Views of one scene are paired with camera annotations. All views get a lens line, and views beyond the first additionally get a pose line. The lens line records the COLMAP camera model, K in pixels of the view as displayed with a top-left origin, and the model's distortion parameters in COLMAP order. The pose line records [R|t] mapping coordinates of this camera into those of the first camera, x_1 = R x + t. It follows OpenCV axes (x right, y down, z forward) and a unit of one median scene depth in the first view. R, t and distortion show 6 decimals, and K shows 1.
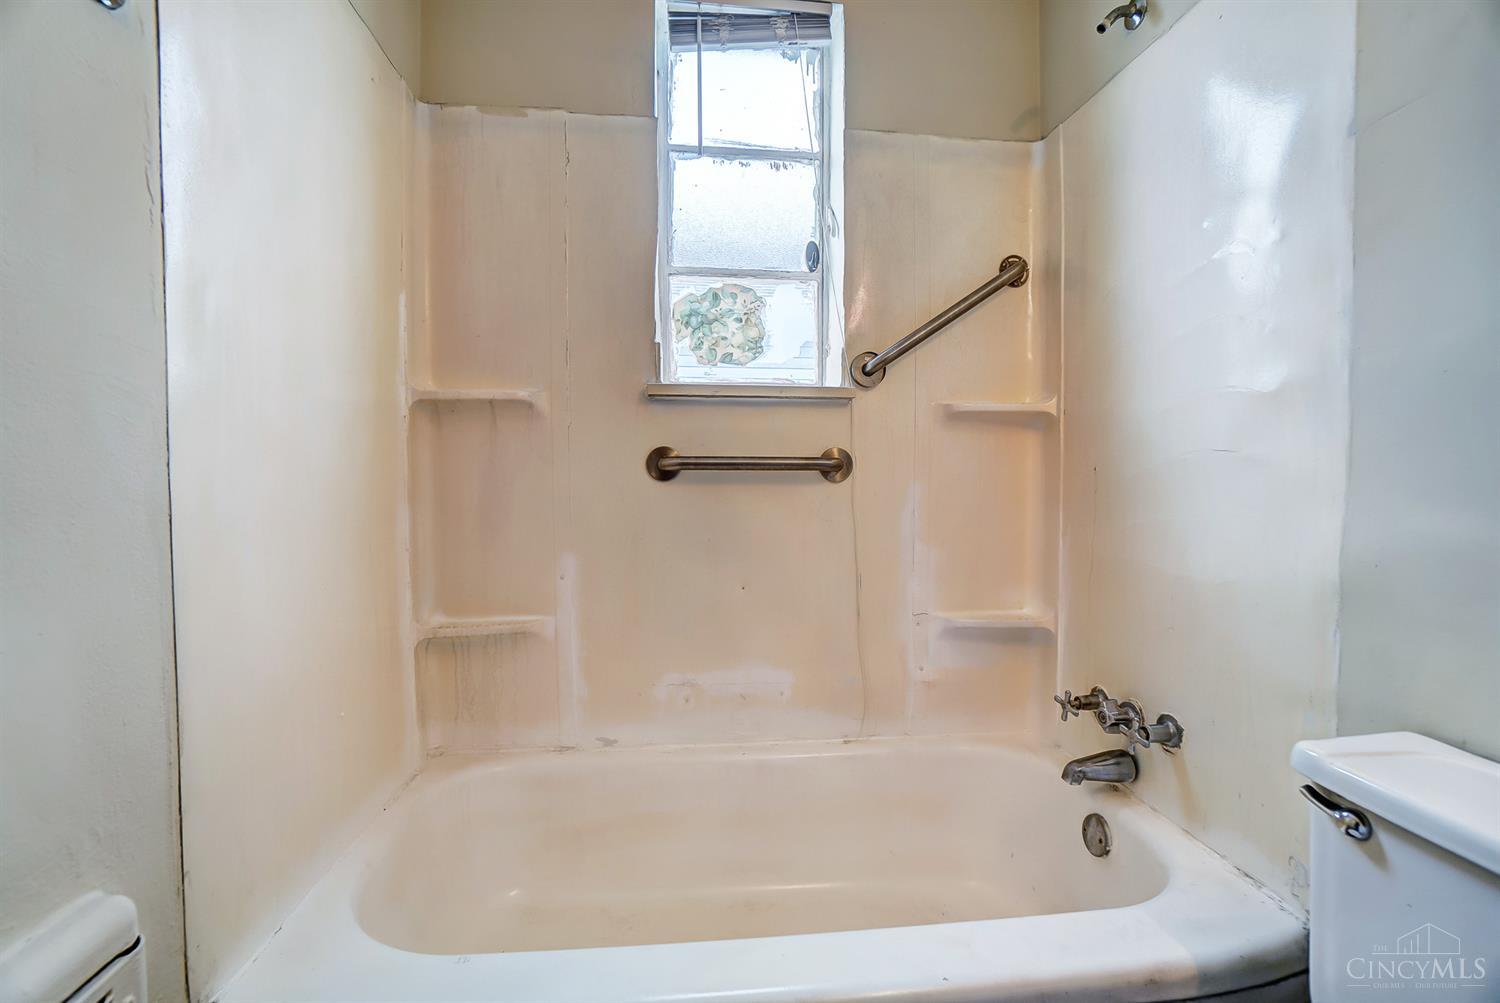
lens RADIAL K [[664.9, 0, 743.8], [0, 664.9, 500.9], [0, 0, 1]] dist [-0.069305, 0.020987]
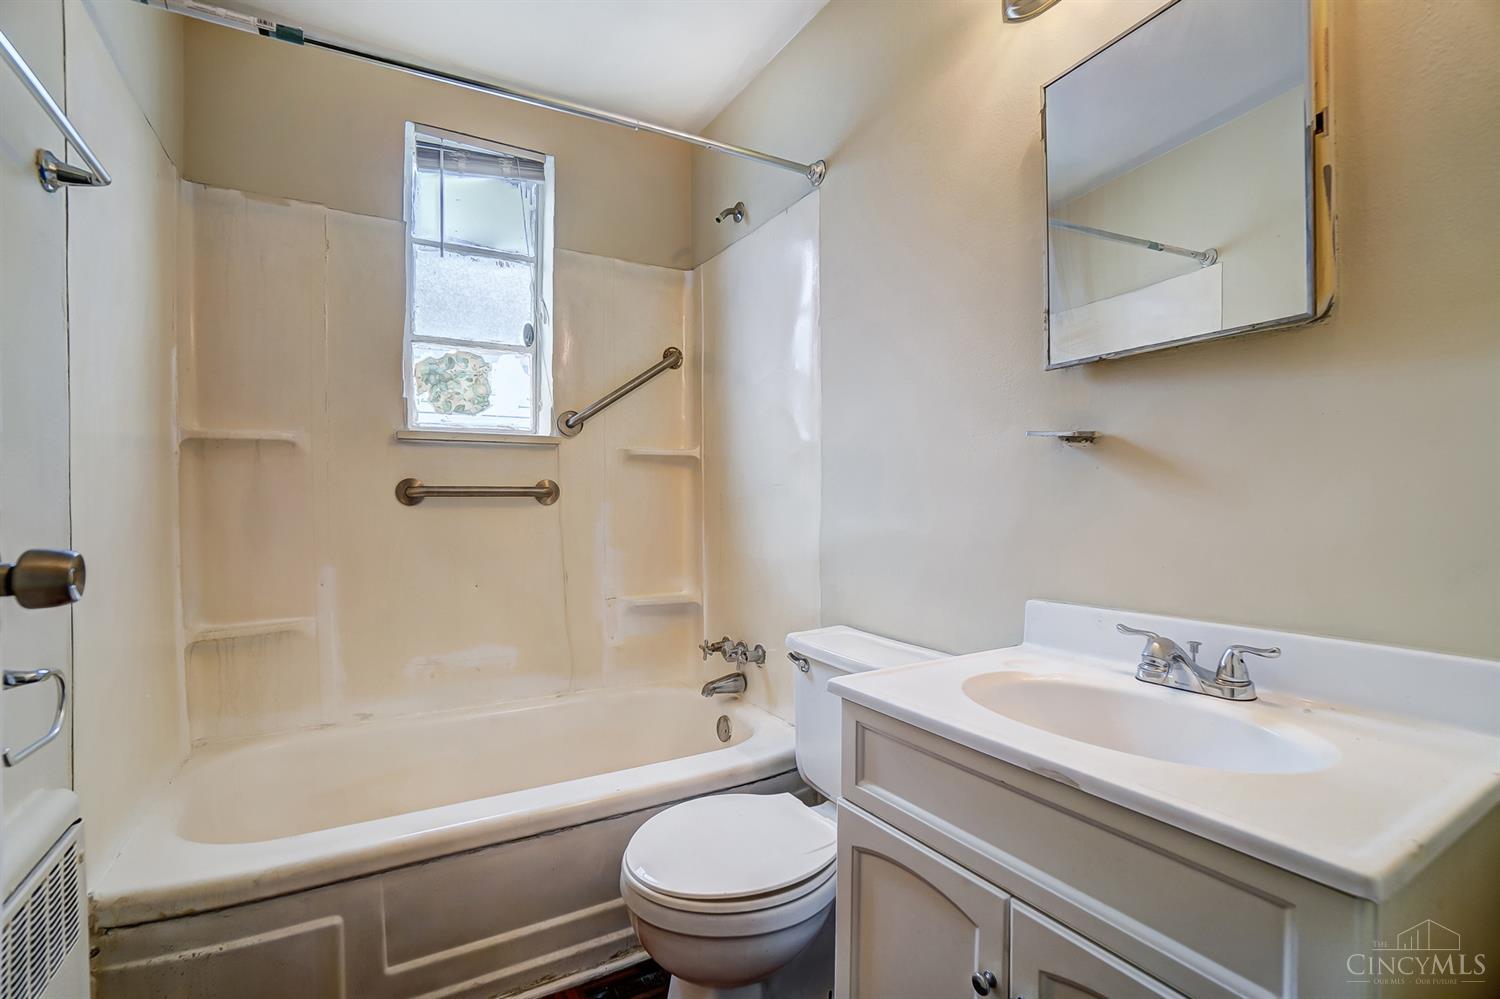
lens RADIAL K [[664.9, 0, 743.8], [0, 664.9, 498.9], [0, 0, 1]] dist [-0.069305, 0.020987]
pose [[0.911189, -0.006677, 0.411935, -0.053473], [0.020009, 0.999406, -0.028062, 0.005892], [-0.411503, 0.033812, 0.910781, -0.411104]]
